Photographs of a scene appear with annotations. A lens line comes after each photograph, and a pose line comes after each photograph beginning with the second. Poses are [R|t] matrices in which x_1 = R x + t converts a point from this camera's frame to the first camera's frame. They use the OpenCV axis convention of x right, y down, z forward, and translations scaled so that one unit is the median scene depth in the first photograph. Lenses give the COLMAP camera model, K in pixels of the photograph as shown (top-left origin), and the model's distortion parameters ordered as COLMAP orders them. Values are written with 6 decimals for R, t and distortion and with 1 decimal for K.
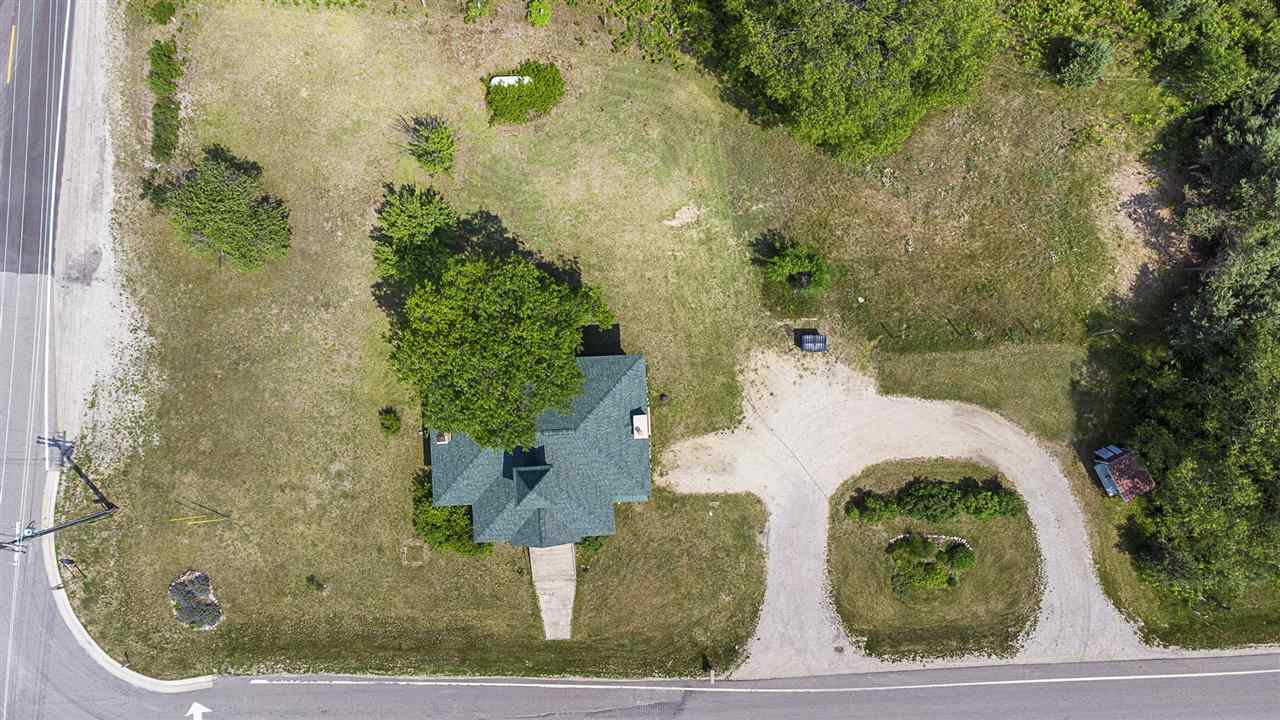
lens RADIAL K [[955.2, 0, 640.0], [0, 955.2, 360.0], [0, 0, 1]] dist [0.044500, 0.005869]
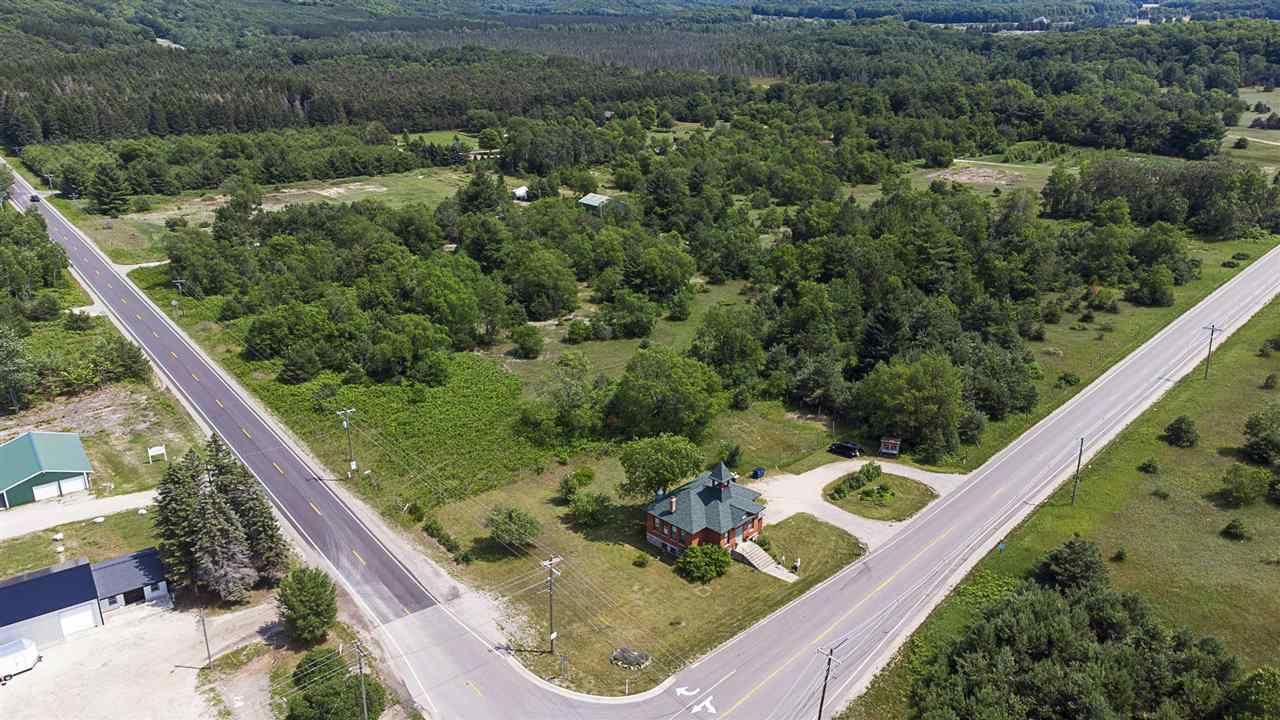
lens RADIAL K [[955.2, 0, 640.0], [0, 955.2, 360.0], [0, 0, 1]] dist [0.044500, 0.005869]
pose [[0.725583, -0.248622, 0.641652, -1.308305], [0.688101, 0.252875, -0.680126, 1.179529], [0.006837, 0.935009, 0.354559, 0.003689]]
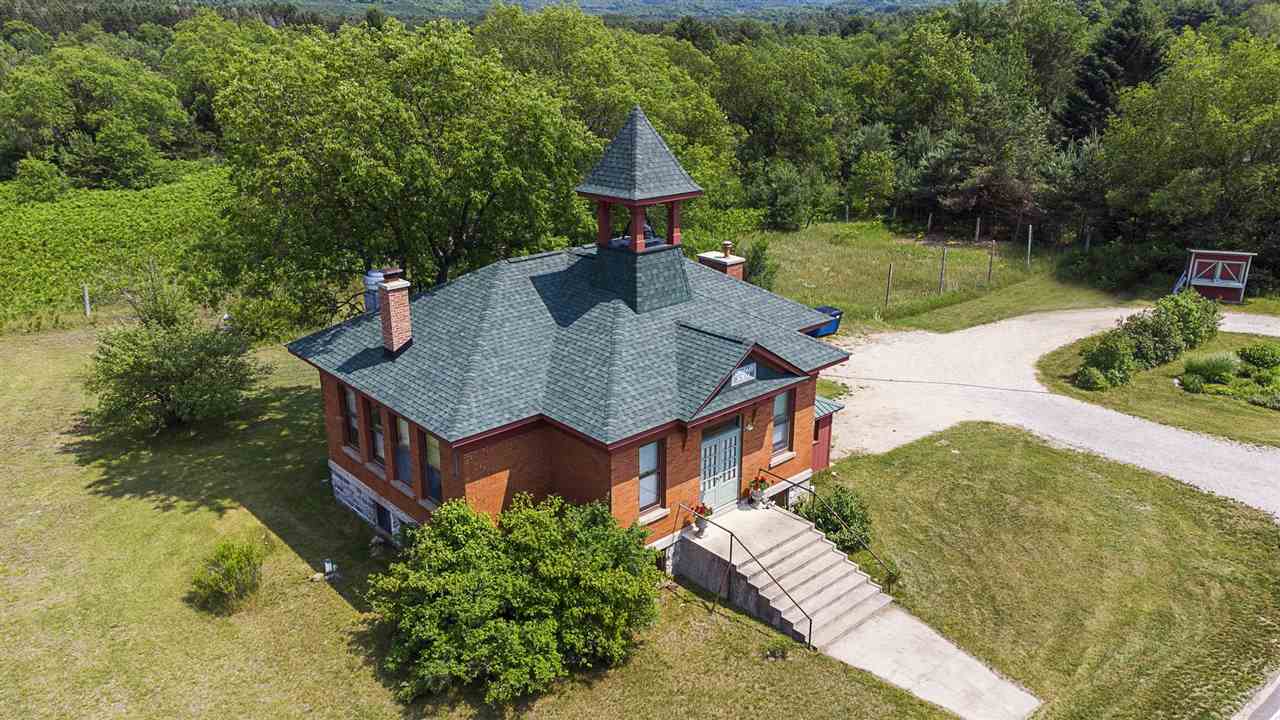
lens RADIAL K [[955.2, 0, 640.0], [0, 955.2, 360.0], [0, 0, 1]] dist [0.044500, 0.005869]
pose [[0.773805, -0.220047, 0.593974, -0.334321], [0.633219, 0.244861, -0.734219, 0.409441], [0.016122, 0.944258, 0.328812, 0.788673]]
